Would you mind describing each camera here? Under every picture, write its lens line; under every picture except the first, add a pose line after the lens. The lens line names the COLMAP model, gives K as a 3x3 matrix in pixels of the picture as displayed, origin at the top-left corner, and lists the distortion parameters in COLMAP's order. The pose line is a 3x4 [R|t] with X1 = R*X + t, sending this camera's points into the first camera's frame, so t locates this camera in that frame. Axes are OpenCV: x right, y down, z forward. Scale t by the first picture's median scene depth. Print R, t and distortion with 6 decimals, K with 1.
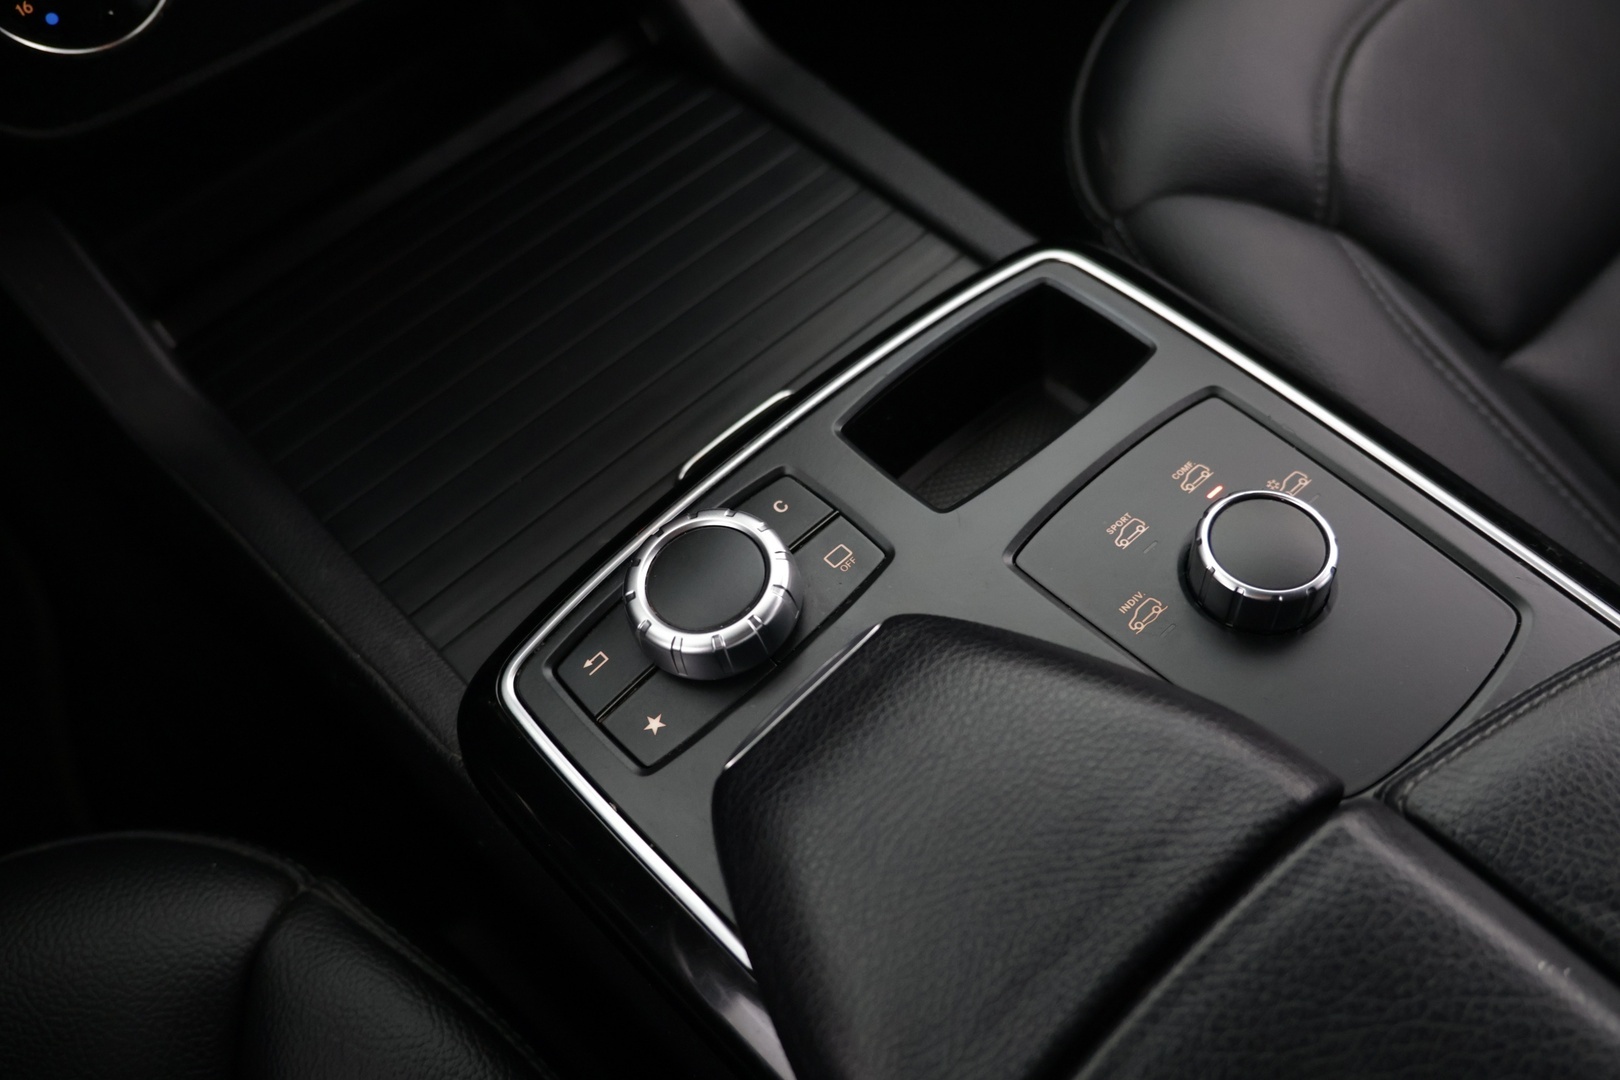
lens RADIAL K [[1414.4, 0, 818.7], [0, 1414.4, 539.9], [0, 0, 1]] dist [-0.025832, 0.027396]
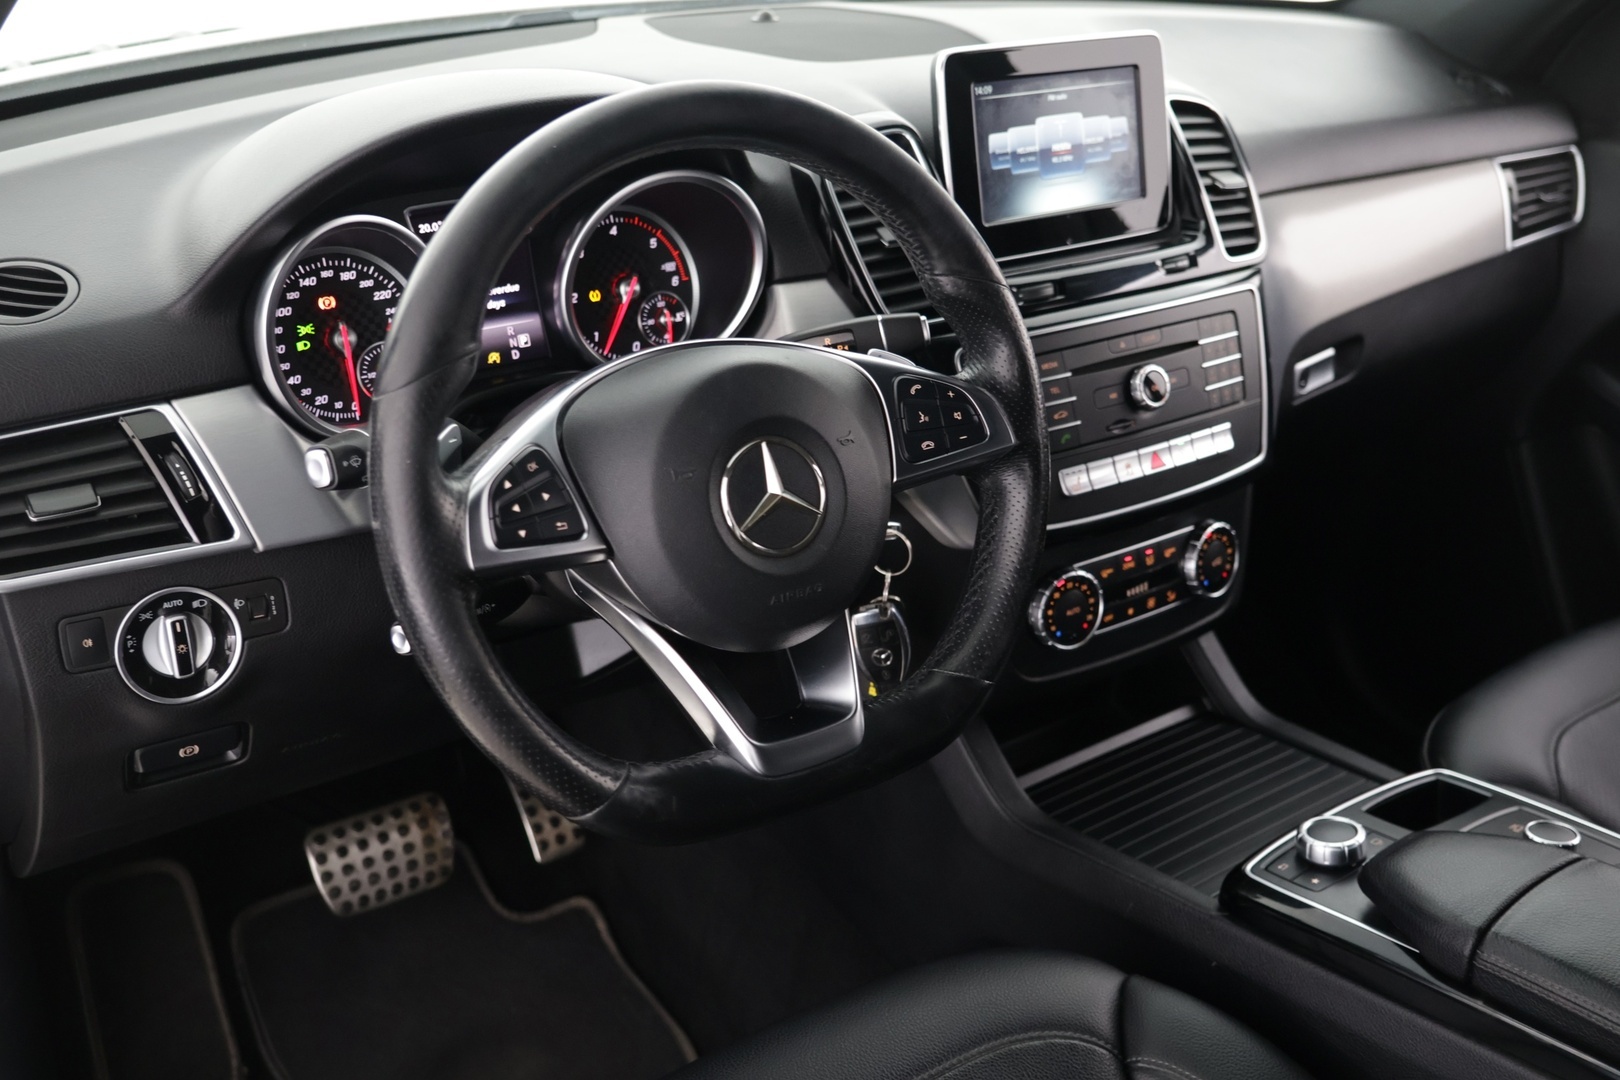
lens RADIAL K [[1721.9, 0, 812.2], [0, 1721.9, 527.2], [0, 0, 1]] dist [-0.013946, 0.000000]
pose [[0.992951, 0.095239, -0.070556, -0.580202], [-0.118501, 0.810108, -0.574181, 1.005724], [0.002473, 0.578494, 0.815683, -1.273259]]
